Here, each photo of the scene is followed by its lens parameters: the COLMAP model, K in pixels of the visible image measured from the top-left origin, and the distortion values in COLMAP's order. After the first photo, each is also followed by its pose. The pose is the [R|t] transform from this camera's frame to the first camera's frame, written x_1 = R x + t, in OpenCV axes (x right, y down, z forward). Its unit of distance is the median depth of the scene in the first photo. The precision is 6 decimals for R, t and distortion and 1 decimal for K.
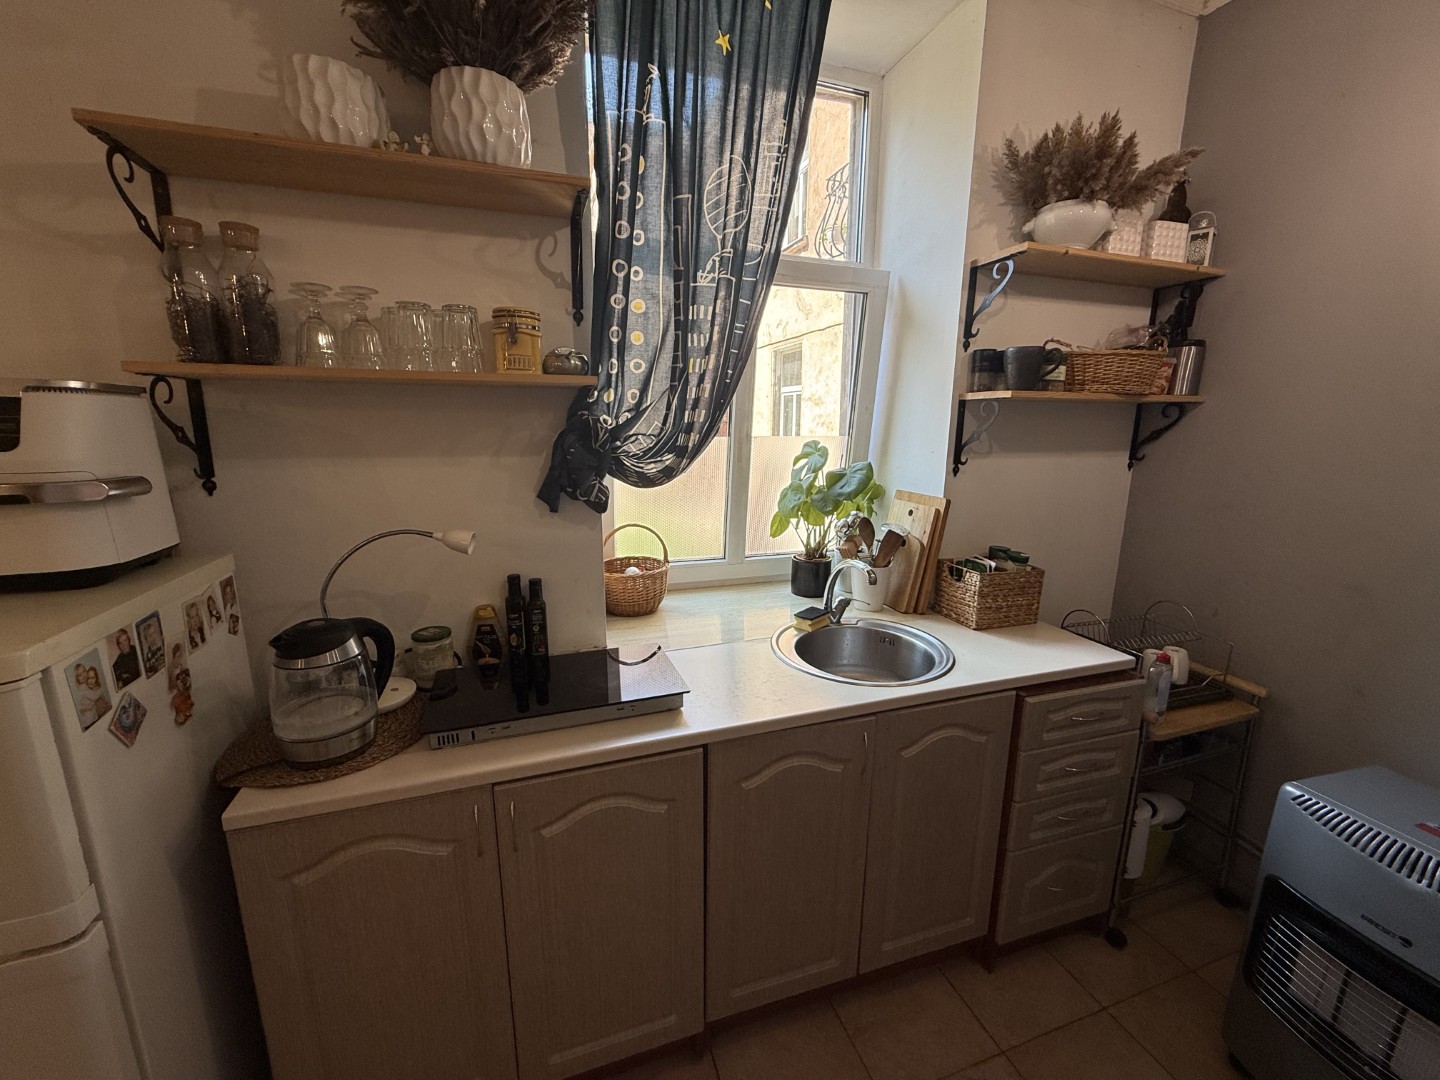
lens RADIAL K [[568.6, 0, 715.7], [0, 568.6, 539.5], [0, 0, 1]] dist [-0.001782, 0.000177]
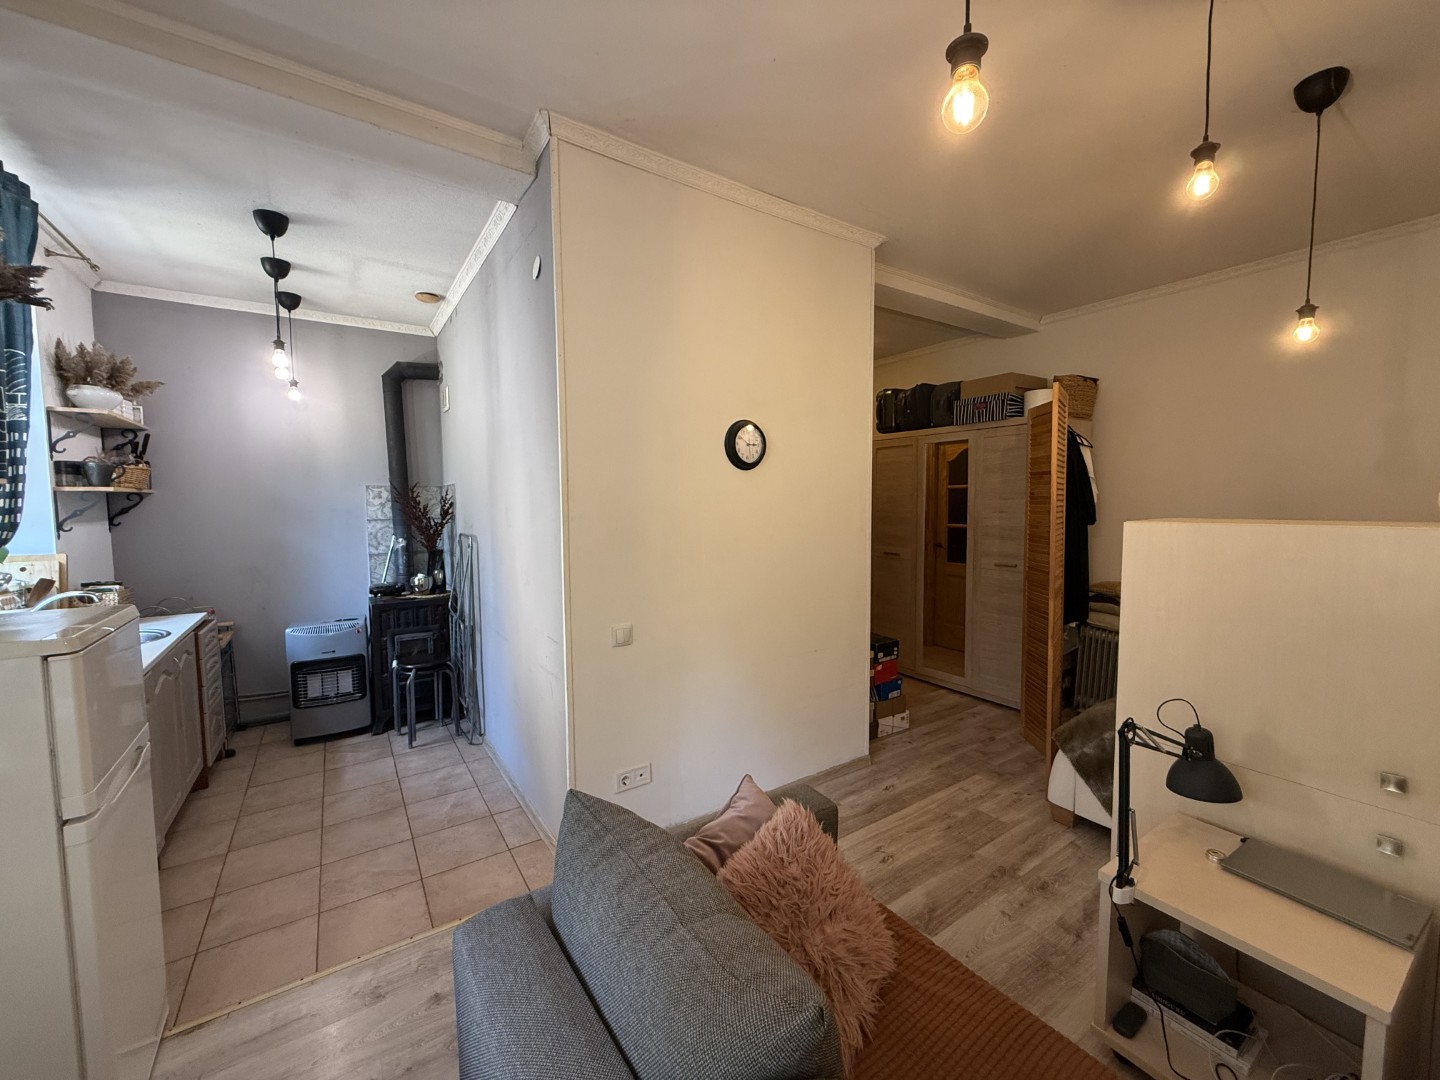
lens RADIAL K [[568.6, 0, 716.4], [0, 568.6, 538.5], [0, 0, 1]] dist [-0.001782, 0.000177]
pose [[-0.250937, -0.074791, 0.965110, -1.530999], [0.199478, 0.971616, 0.127162, 0.042587], [-0.947227, 0.224428, -0.228896, -0.327466]]
